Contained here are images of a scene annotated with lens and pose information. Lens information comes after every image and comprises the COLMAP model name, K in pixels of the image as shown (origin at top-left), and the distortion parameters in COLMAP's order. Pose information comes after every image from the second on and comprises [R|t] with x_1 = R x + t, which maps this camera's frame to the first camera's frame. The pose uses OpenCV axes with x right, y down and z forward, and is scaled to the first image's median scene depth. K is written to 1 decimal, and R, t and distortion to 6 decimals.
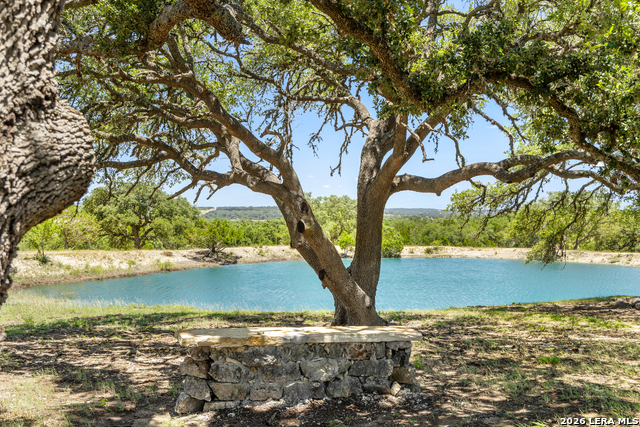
lens RADIAL K [[741.6, 0, 321.3], [0, 741.6, 214.8], [0, 0, 1]] dist [0.011615, 0.000000]
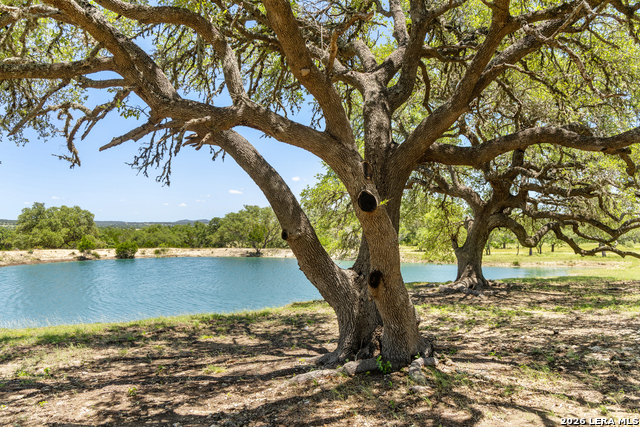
lens RADIAL K [[533.4, 0, 323.6], [0, 533.4, 214.2], [0, 0, 1]] dist [-0.001407, 0.006112]
pose [[0.872614, 0.007592, 0.488352, -0.050105], [0.002959, 0.999779, -0.020830, 0.006510], [-0.488402, 0.019622, 0.872398, 0.117550]]
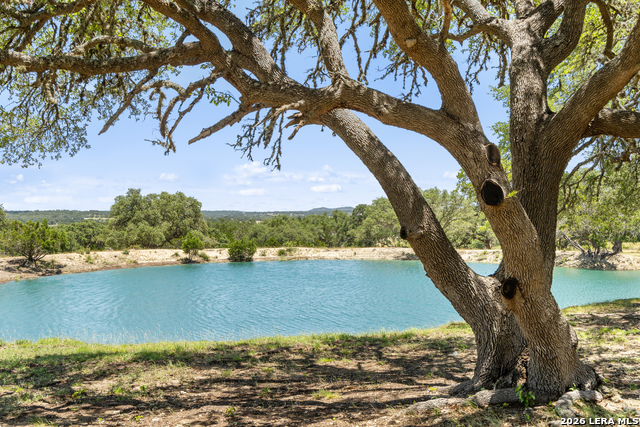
lens RADIAL K [[774.3, 0, 320.2], [0, 774.3, 211.3], [0, 0, 1]] dist [0.016053, 0.000000]
pose [[0.967847, -0.010281, 0.251328, -0.049850], [0.012193, 0.999907, -0.006055, 0.005488], [-0.251242, 0.008925, 0.967883, 0.096851]]
